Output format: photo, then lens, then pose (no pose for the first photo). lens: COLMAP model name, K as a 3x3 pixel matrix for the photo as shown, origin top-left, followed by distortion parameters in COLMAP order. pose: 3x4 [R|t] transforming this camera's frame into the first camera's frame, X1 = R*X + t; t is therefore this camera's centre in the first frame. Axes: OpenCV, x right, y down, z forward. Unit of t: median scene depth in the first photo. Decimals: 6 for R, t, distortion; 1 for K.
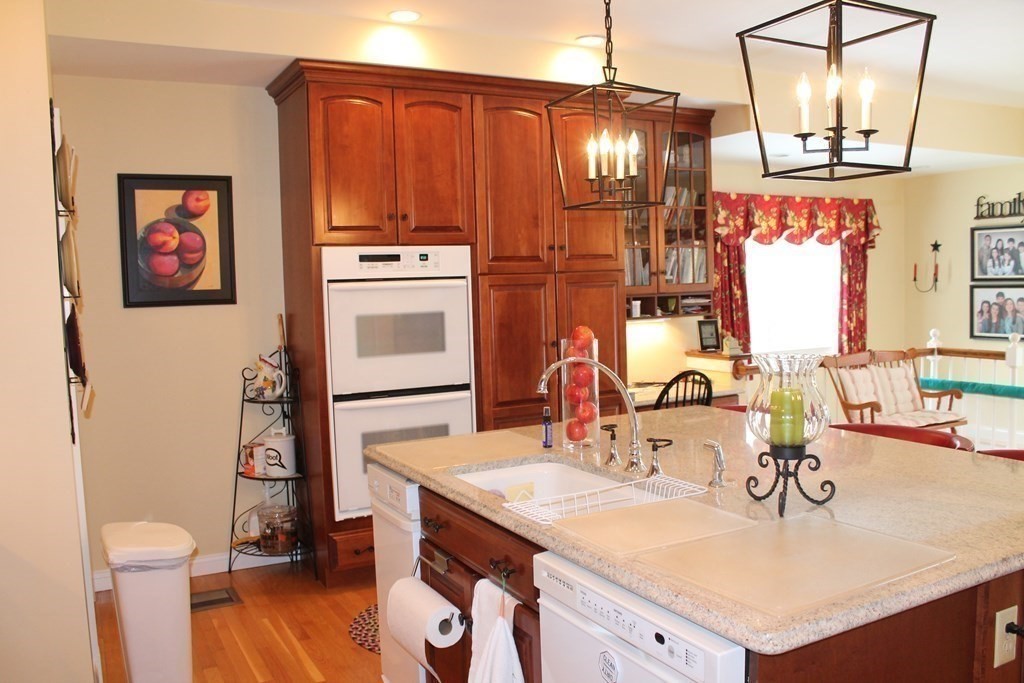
lens RADIAL K [[860.1, 0, 512.0], [0, 860.1, 341.5], [0, 0, 1]] dist [-0.141392, 0.118558]
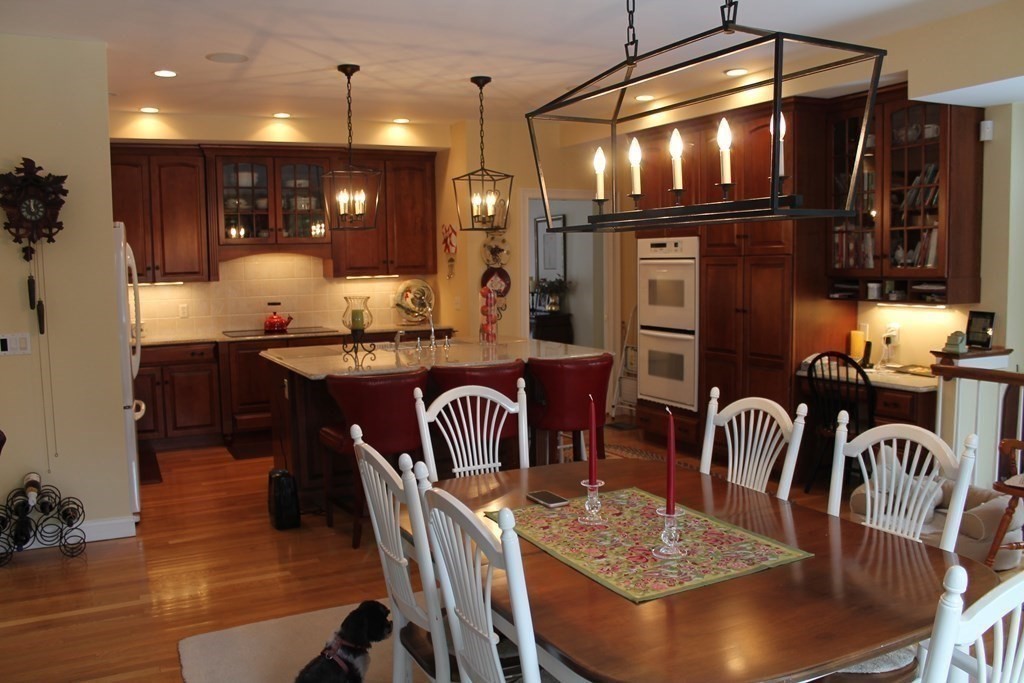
lens RADIAL K [[860.1, 0, 512.0], [0, 860.1, 341.5], [0, 0, 1]] dist [-0.141392, 0.118558]
pose [[-0.021086, 0.120284, -0.992516, 1.381656], [-0.056475, 0.991008, 0.121301, -0.090443], [0.998181, 0.058610, -0.014104, 0.698862]]
